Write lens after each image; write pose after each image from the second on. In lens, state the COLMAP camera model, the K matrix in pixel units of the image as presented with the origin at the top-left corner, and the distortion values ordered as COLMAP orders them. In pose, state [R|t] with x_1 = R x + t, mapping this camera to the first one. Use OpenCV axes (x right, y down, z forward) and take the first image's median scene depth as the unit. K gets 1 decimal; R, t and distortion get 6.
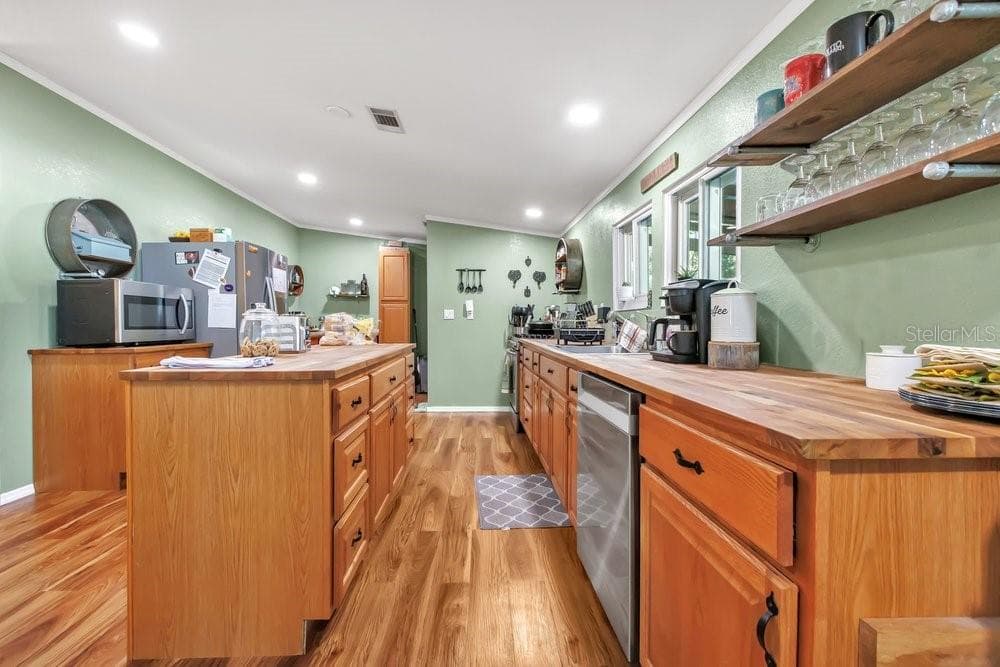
lens RADIAL K [[441.8, 0, 492.0], [0, 441.8, 329.8], [0, 0, 1]] dist [-0.000607, -0.000263]
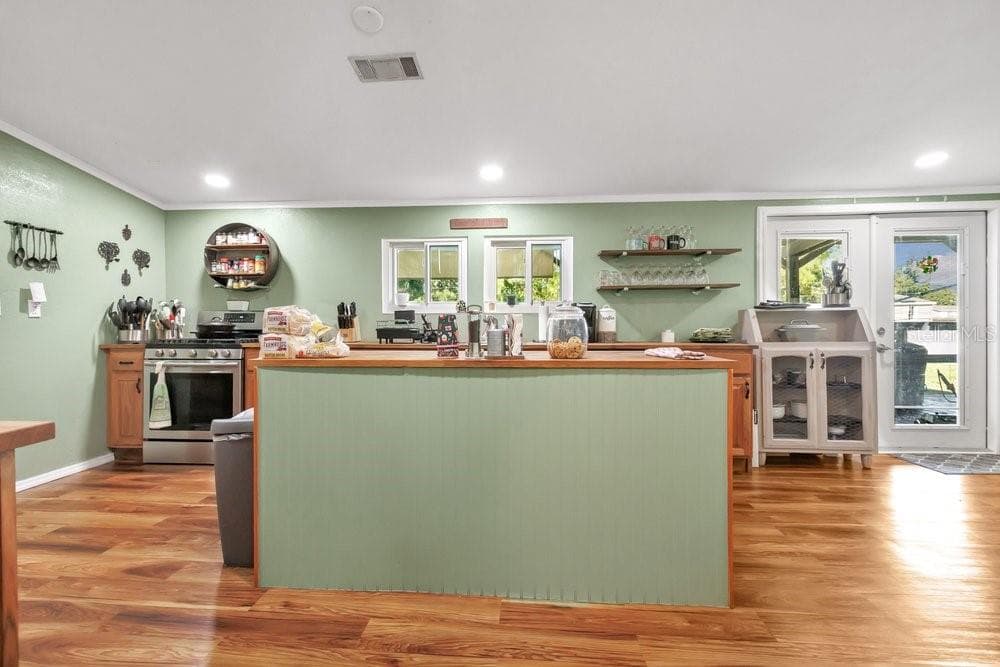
lens RADIAL K [[441.8, 0, 492.0], [0, 441.8, 329.8], [0, 0, 1]] dist [-0.000607, -0.000263]
pose [[0.130387, -0.007313, 0.991436, -0.517473], [0.017455, 0.999835, 0.005079, -0.001165], [-0.991310, 0.016644, 0.130493, 0.368343]]
